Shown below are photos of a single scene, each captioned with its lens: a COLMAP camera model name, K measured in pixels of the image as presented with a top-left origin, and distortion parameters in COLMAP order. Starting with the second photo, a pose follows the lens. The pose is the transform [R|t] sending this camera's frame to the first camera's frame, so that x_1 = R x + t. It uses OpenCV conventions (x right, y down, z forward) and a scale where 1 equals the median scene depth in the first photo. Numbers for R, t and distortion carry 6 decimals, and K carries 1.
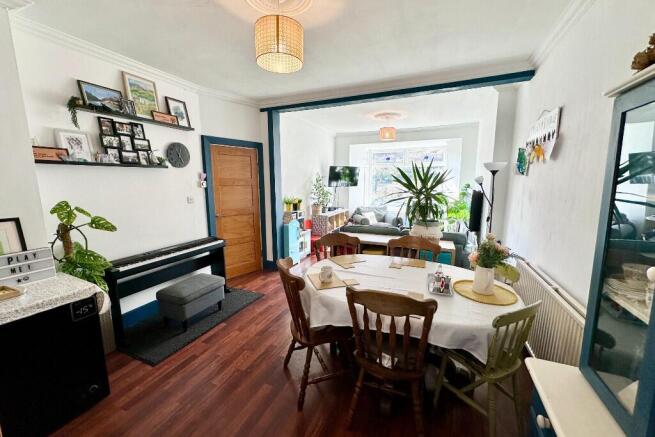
lens RADIAL K [[261.0, 0, 327.6], [0, 261.0, 221.0], [0, 0, 1]] dist [-0.009626, 0.000596]
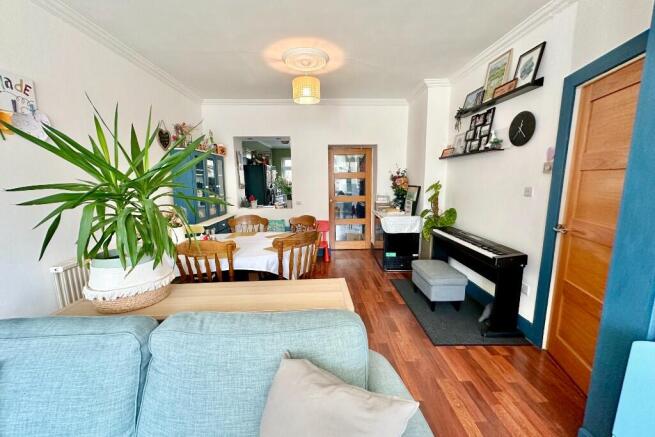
lens RADIAL K [[261.0, 0, 328.3], [0, 261.0, 220.4], [0, 0, 1]] dist [-0.009626, 0.000596]
pose [[-0.908933, 0.083700, -0.408454, 0.266814], [-0.044688, 0.954443, 0.295028, -0.215504], [0.414540, 0.286413, -0.863785, 1.609157]]
